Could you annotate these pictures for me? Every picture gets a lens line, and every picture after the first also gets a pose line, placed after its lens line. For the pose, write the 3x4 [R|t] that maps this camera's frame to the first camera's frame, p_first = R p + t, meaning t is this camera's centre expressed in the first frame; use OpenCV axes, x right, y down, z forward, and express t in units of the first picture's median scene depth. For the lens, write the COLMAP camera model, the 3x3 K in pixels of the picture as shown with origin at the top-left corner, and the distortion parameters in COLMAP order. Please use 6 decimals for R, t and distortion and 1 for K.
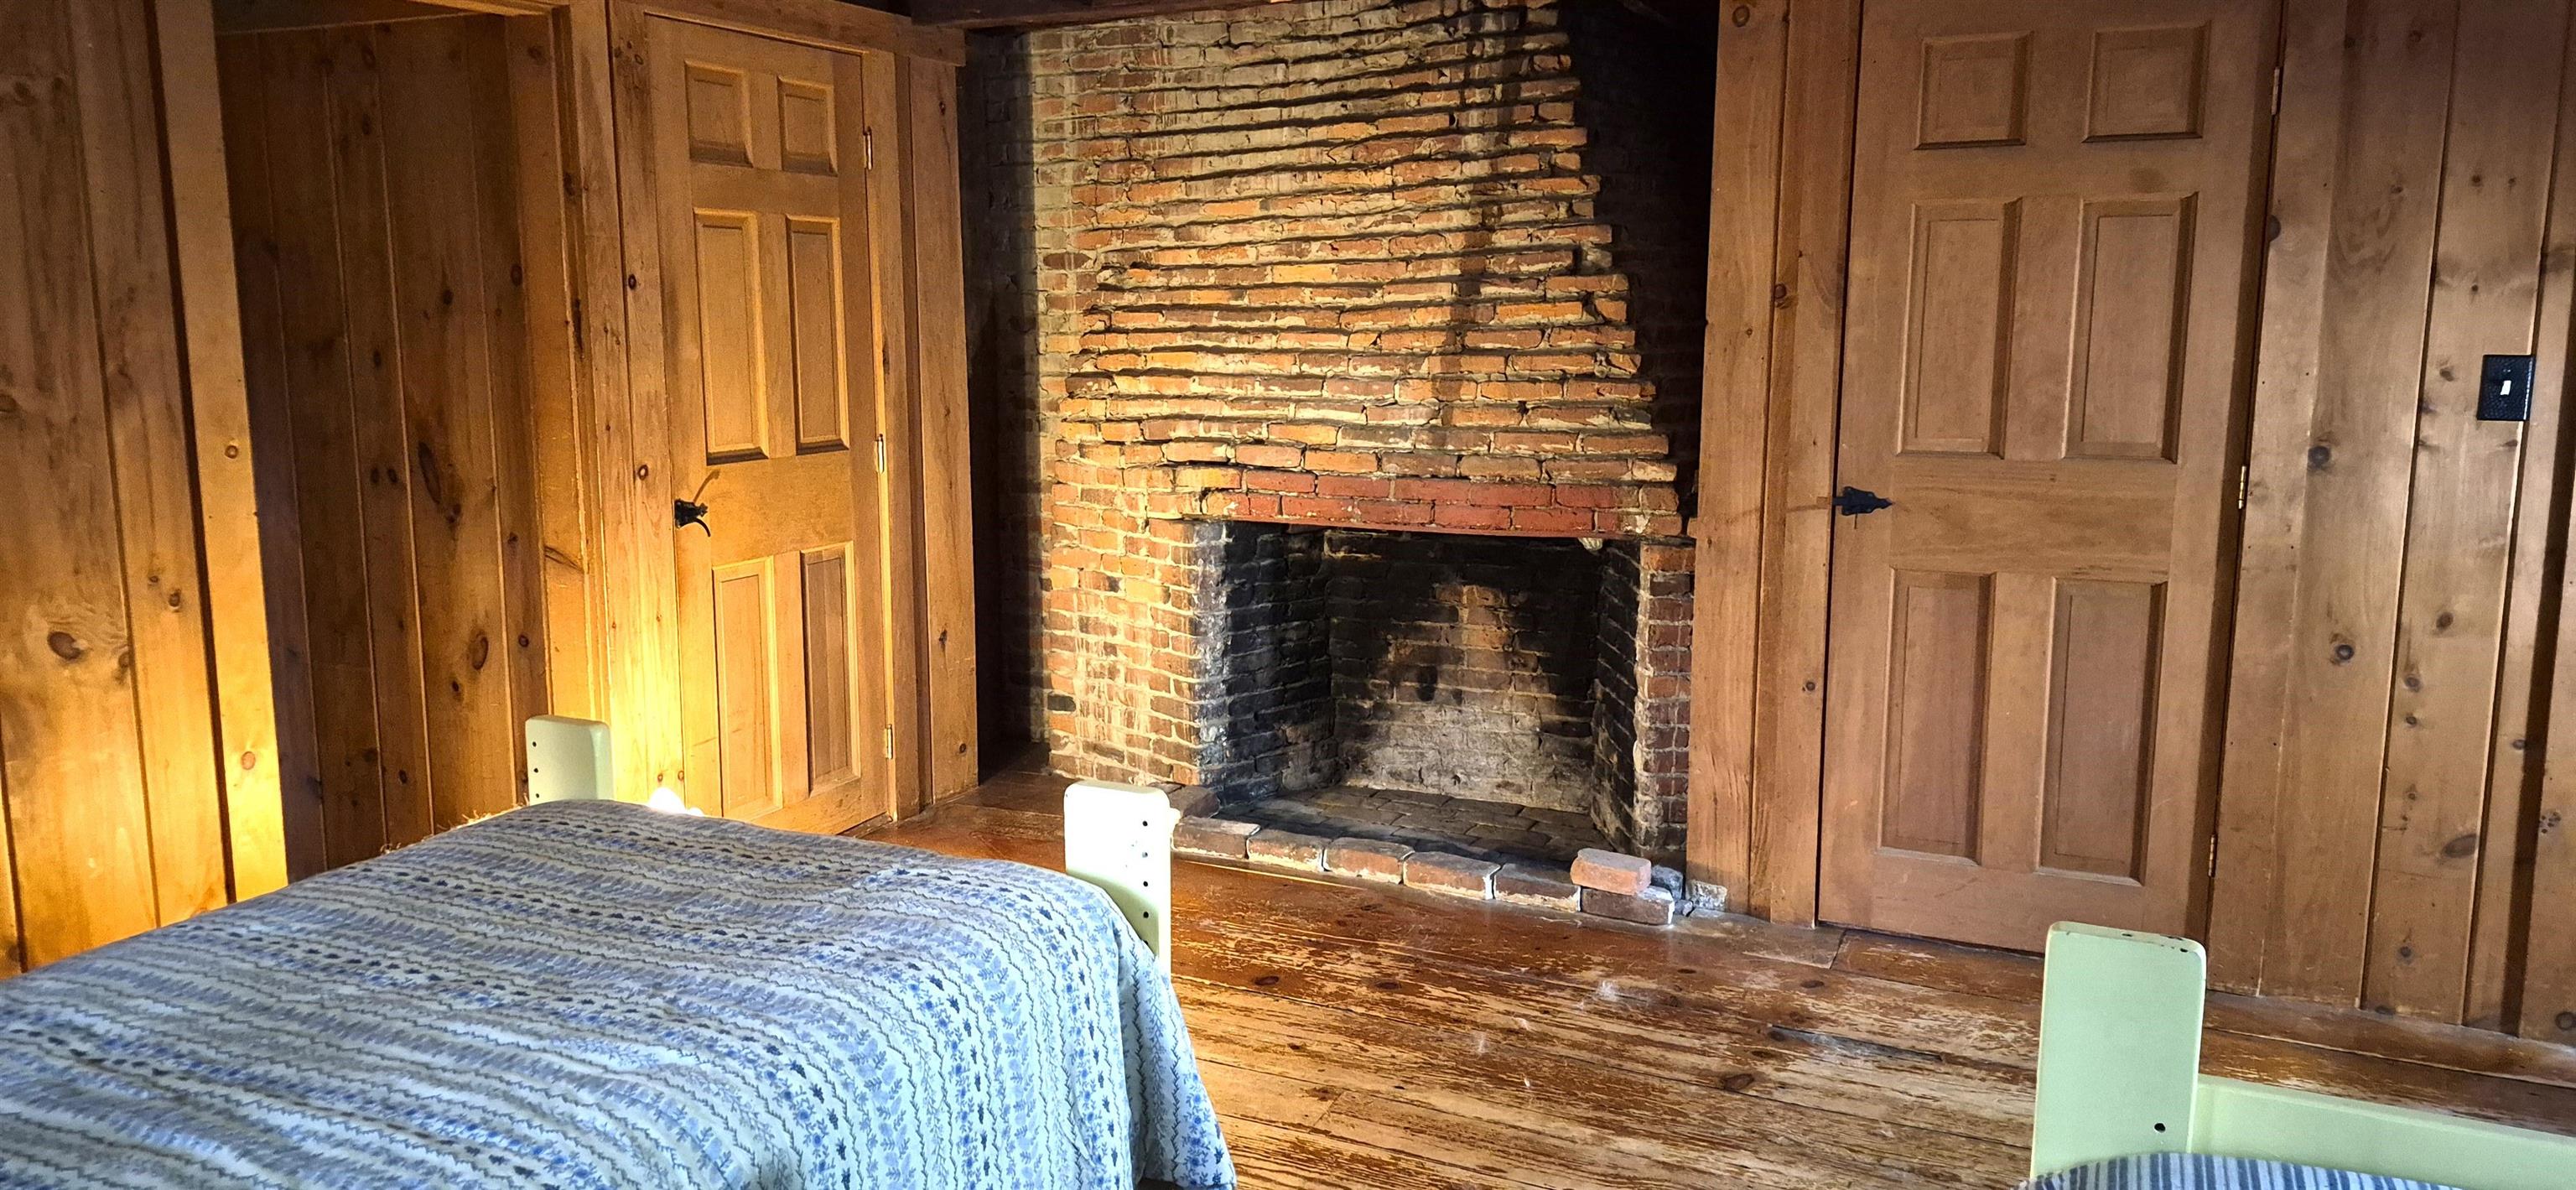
lens RADIAL K [[1897.1, 0, 1286.4], [0, 1897.1, 653.6], [0, 0, 1]] dist [0.003998, -0.131078]
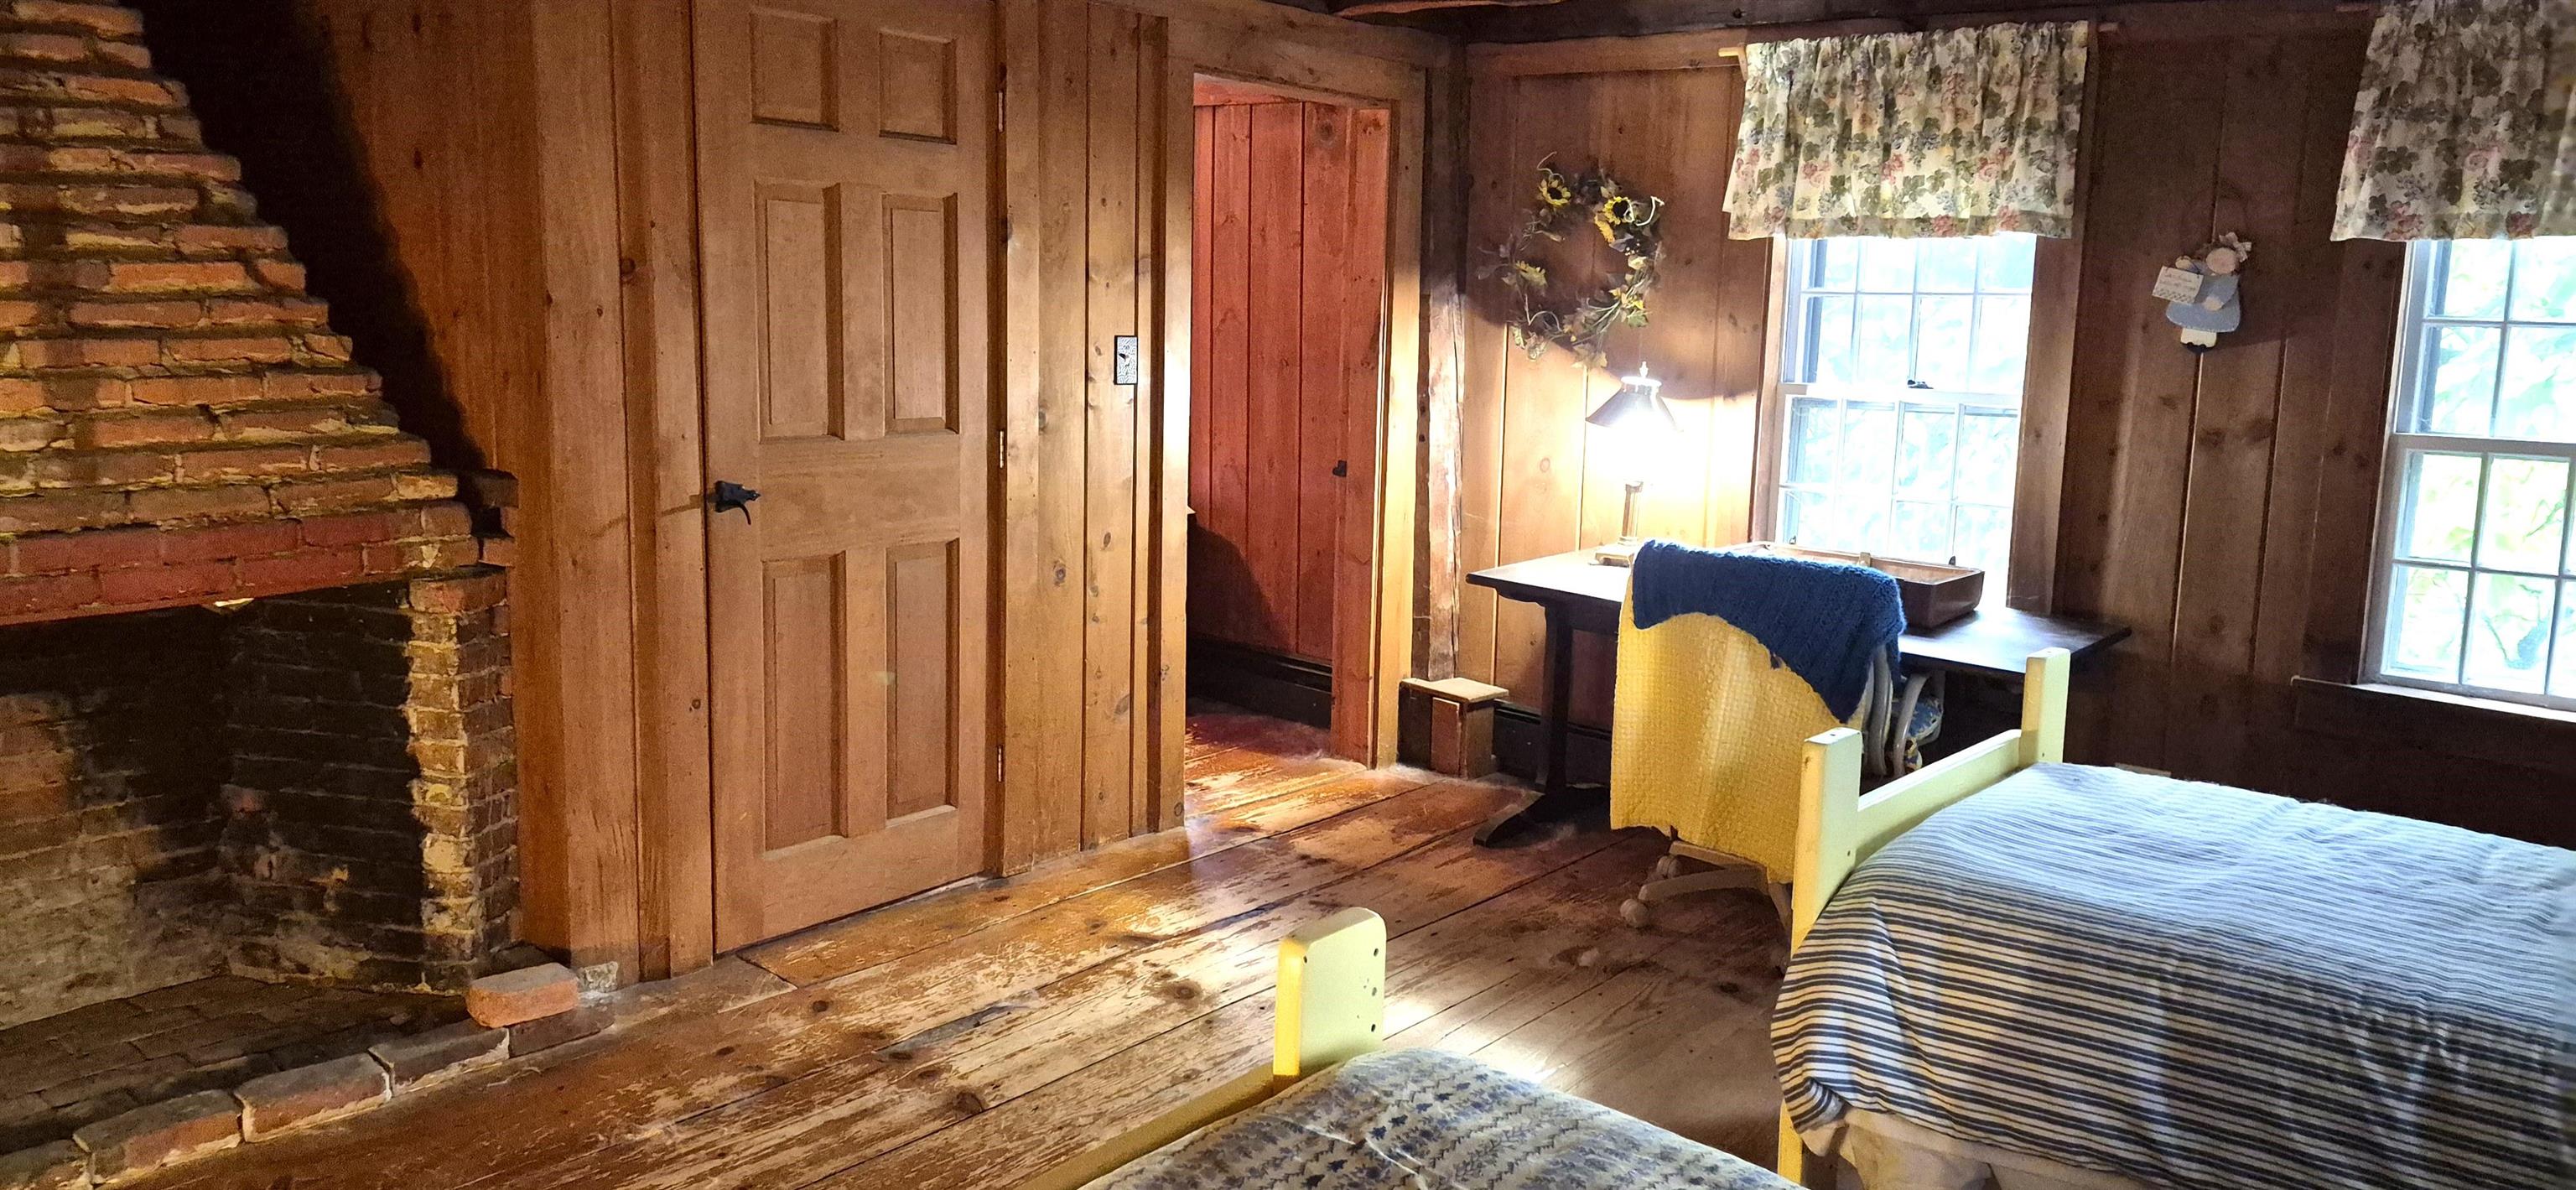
lens RADIAL K [[1817.3, 0, 1288.0], [0, 1817.3, 595.0], [0, 0, 1]] dist [0.002756, -0.061654]
pose [[0.134894, -0.144983, 0.980196, -0.489891], [0.139909, 0.982113, 0.126012, -0.096577], [-0.980933, 0.120140, 0.152765, 0.546270]]
